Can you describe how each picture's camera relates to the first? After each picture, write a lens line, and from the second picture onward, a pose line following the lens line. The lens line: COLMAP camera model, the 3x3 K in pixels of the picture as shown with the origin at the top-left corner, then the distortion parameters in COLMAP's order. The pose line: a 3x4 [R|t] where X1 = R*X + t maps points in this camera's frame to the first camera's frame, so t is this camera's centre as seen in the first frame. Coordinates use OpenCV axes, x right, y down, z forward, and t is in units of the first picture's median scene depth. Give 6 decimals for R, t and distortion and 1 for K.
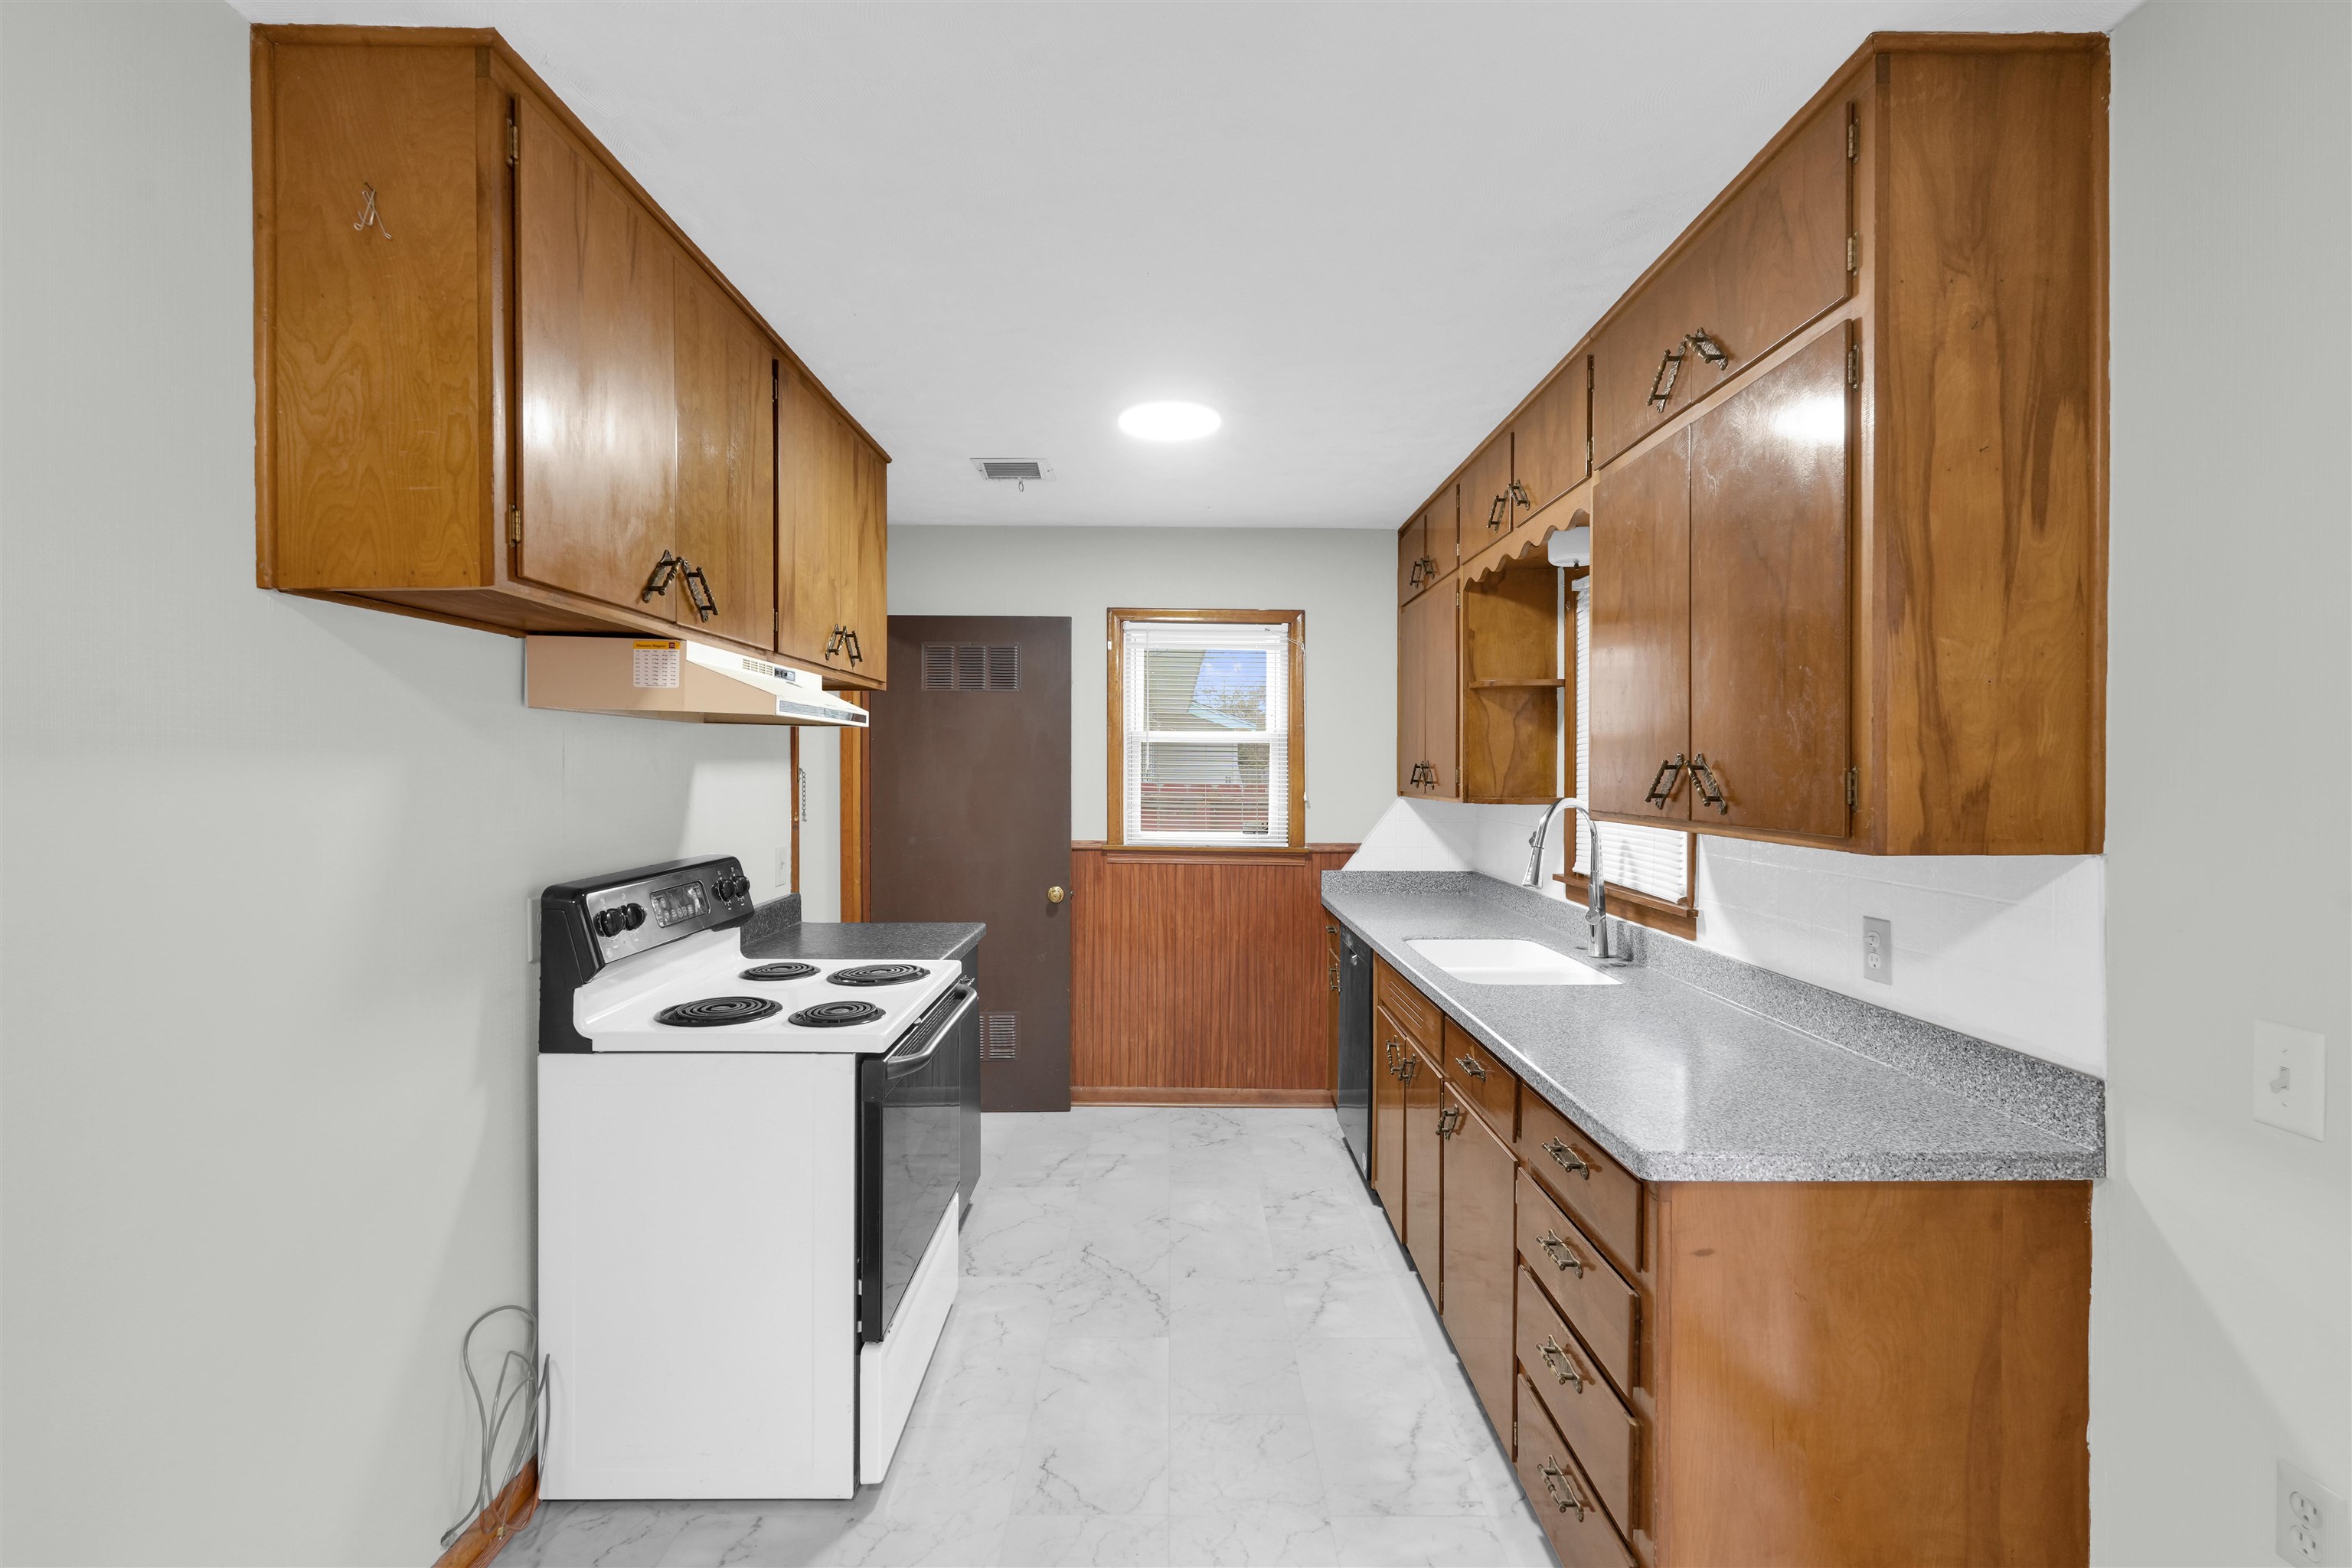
lens RADIAL K [[1036.4, 0, 1181.8], [0, 1036.4, 780.2], [0, 0, 1]] dist [0.010633, -0.002701]
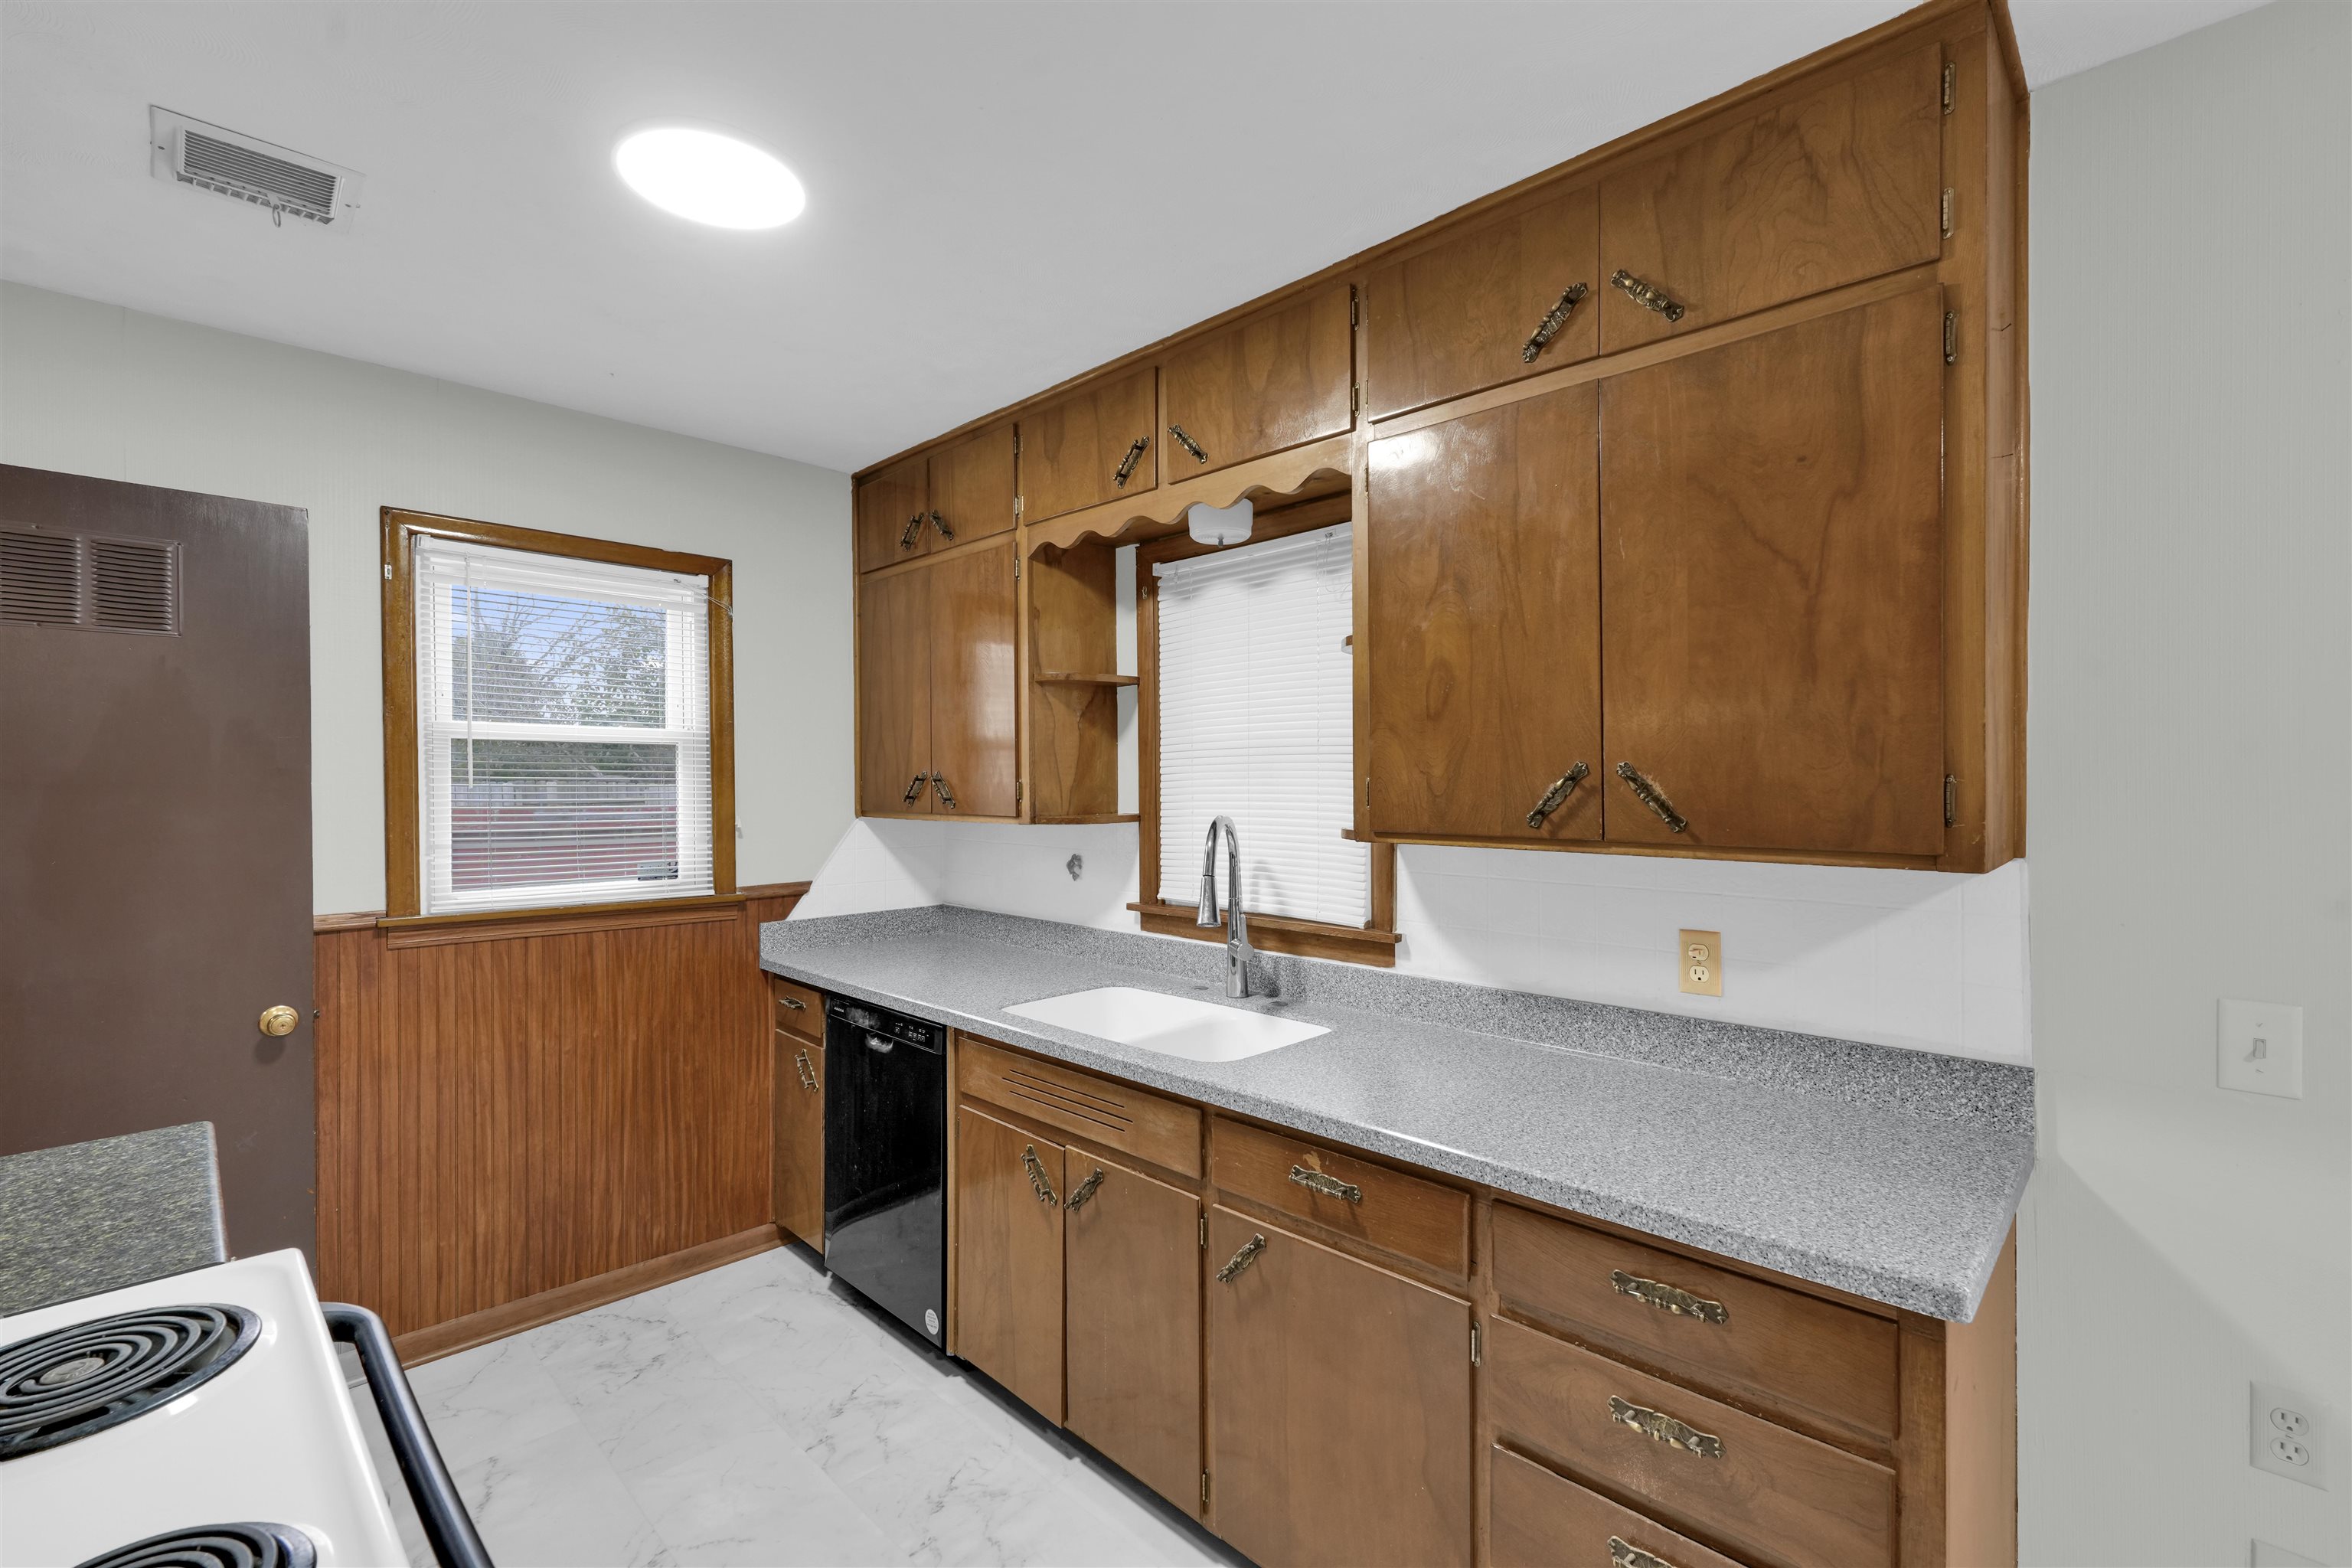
lens RADIAL K [[1036.4, 0, 1172.3], [0, 1036.4, 787.1], [0, 0, 1]] dist [0.010633, -0.002701]
pose [[0.715285, -0.011342, 0.698741, -0.201202], [0.013702, 0.999904, 0.002203, -0.006508], [-0.698699, 0.007998, 0.715371, 0.345345]]
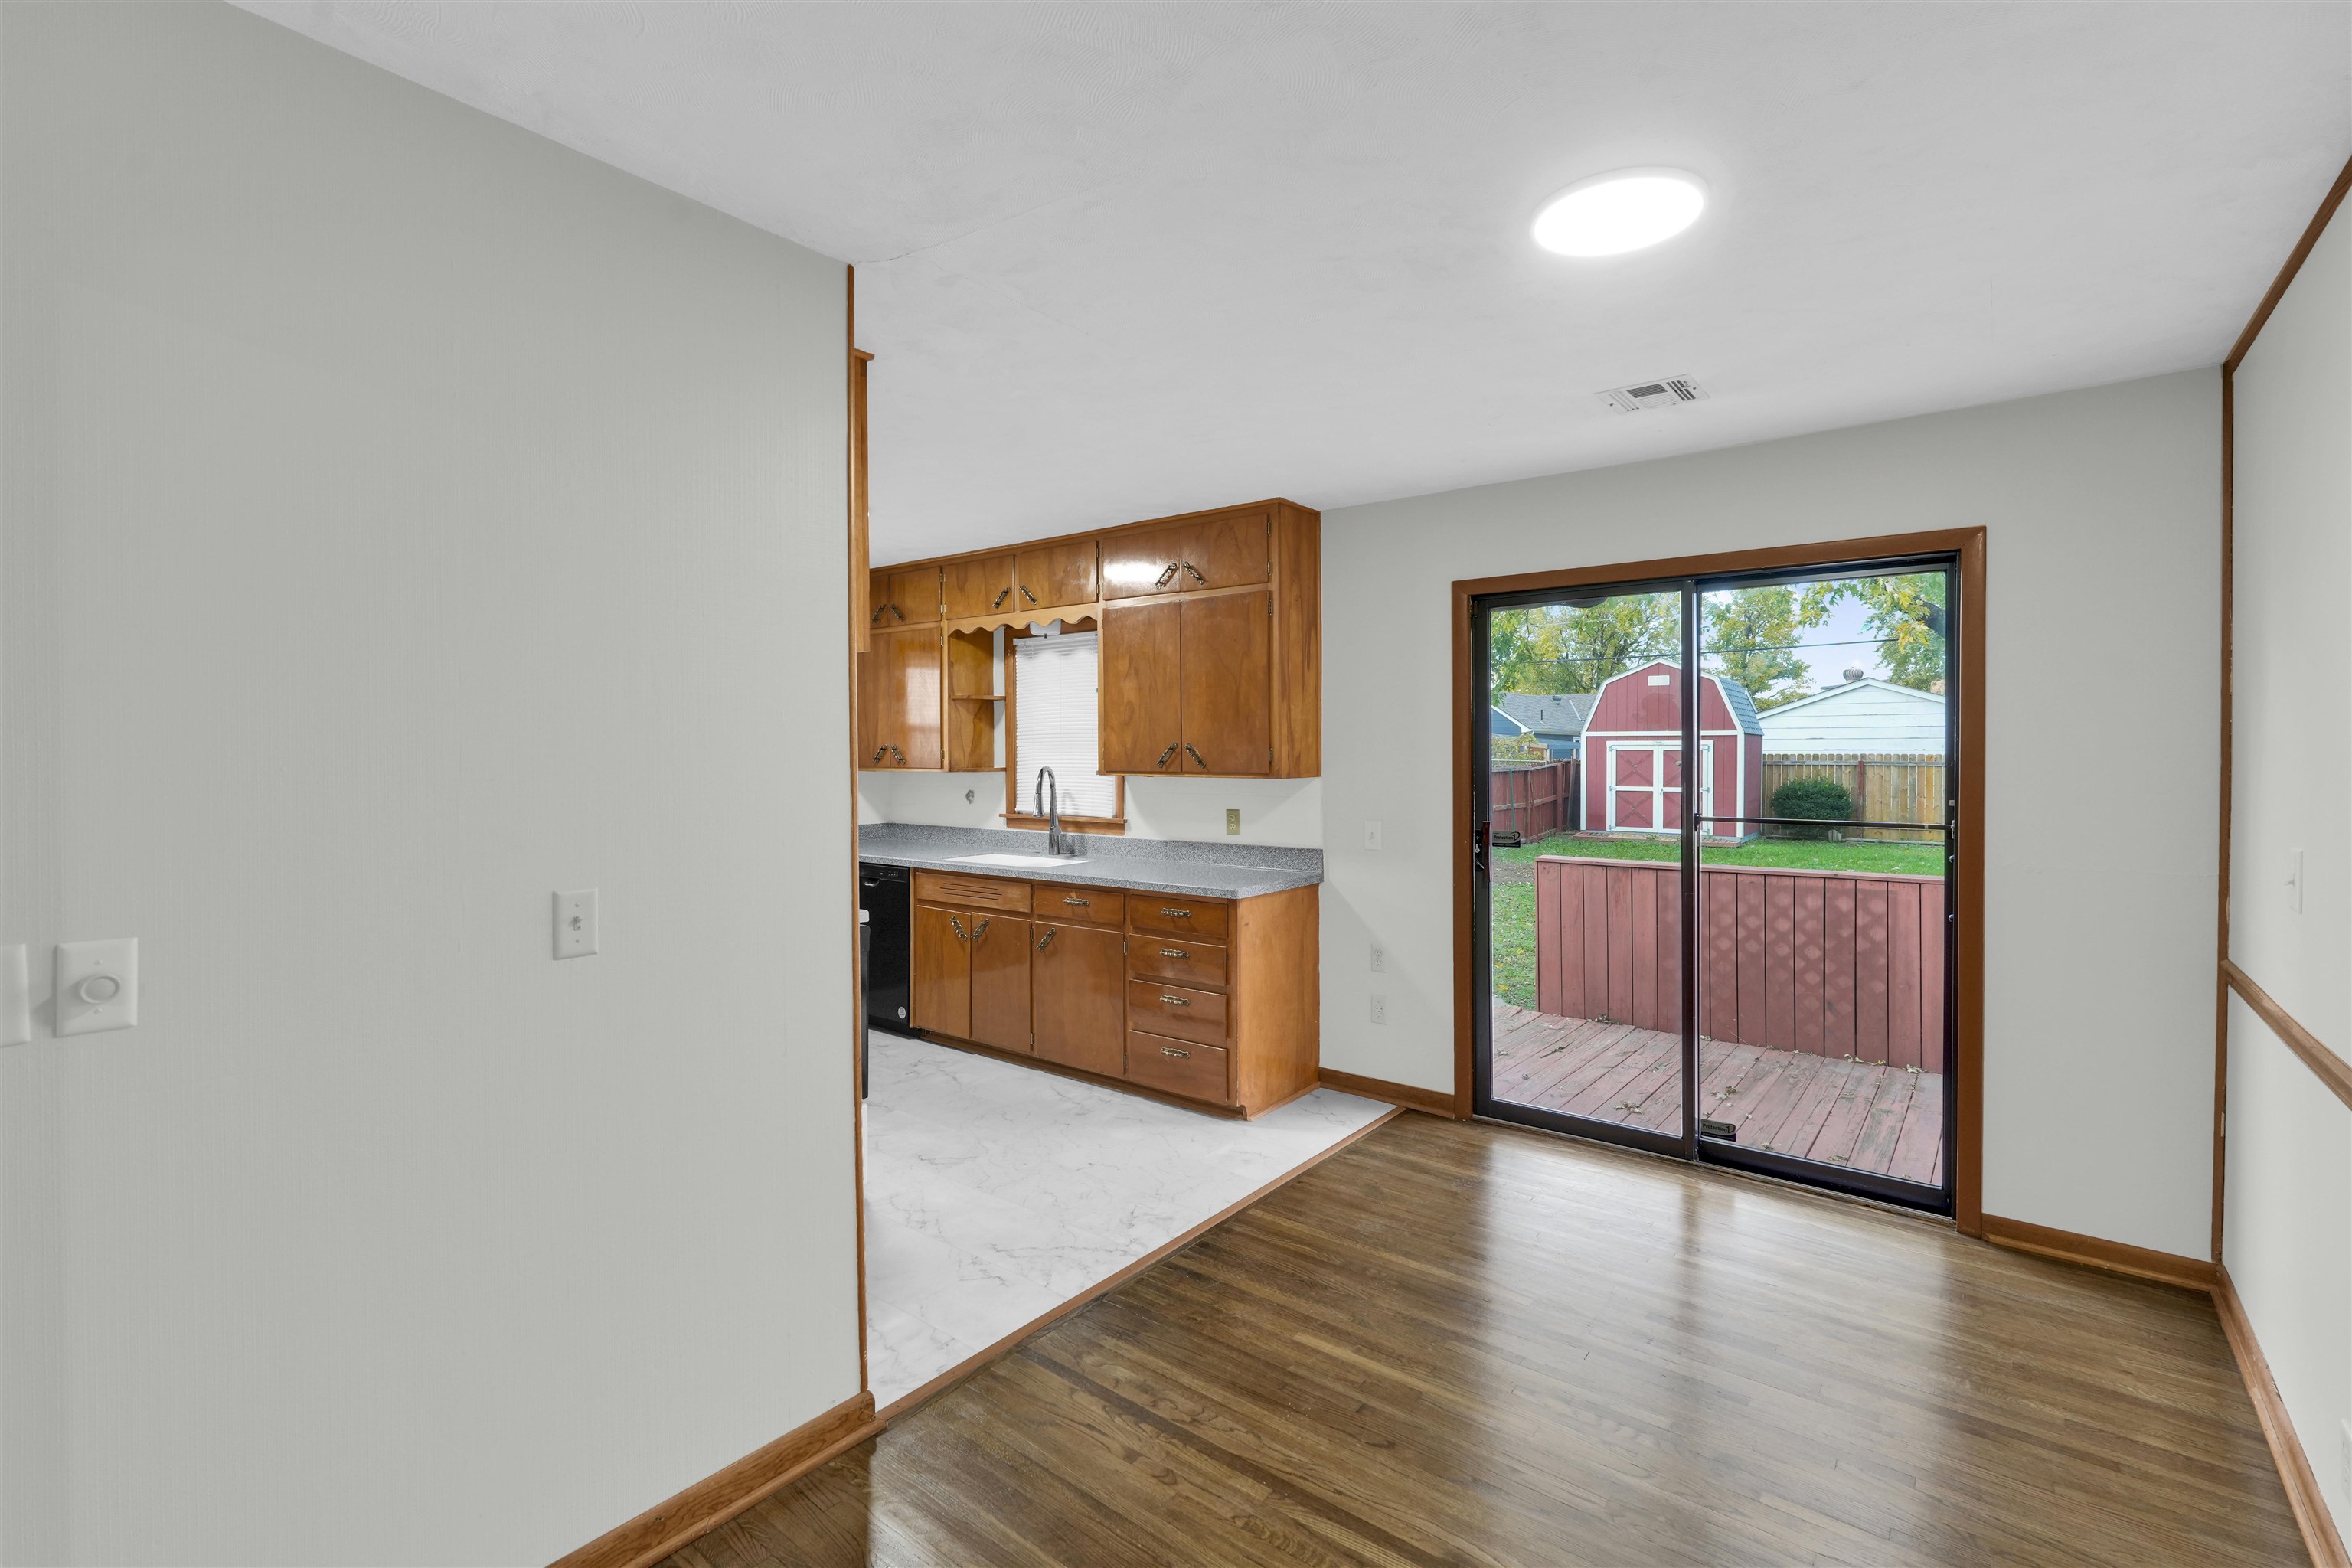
lens RADIAL K [[1036.4, 0, 1186.3], [0, 1036.4, 774.3], [0, 0, 1]] dist [0.010633, -0.002701]
pose [[0.607799, -0.016446, 0.793921, -0.726641], [0.008927, 0.999864, 0.013877, 0.006898], [-0.794041, -0.001347, 0.607863, -0.221054]]
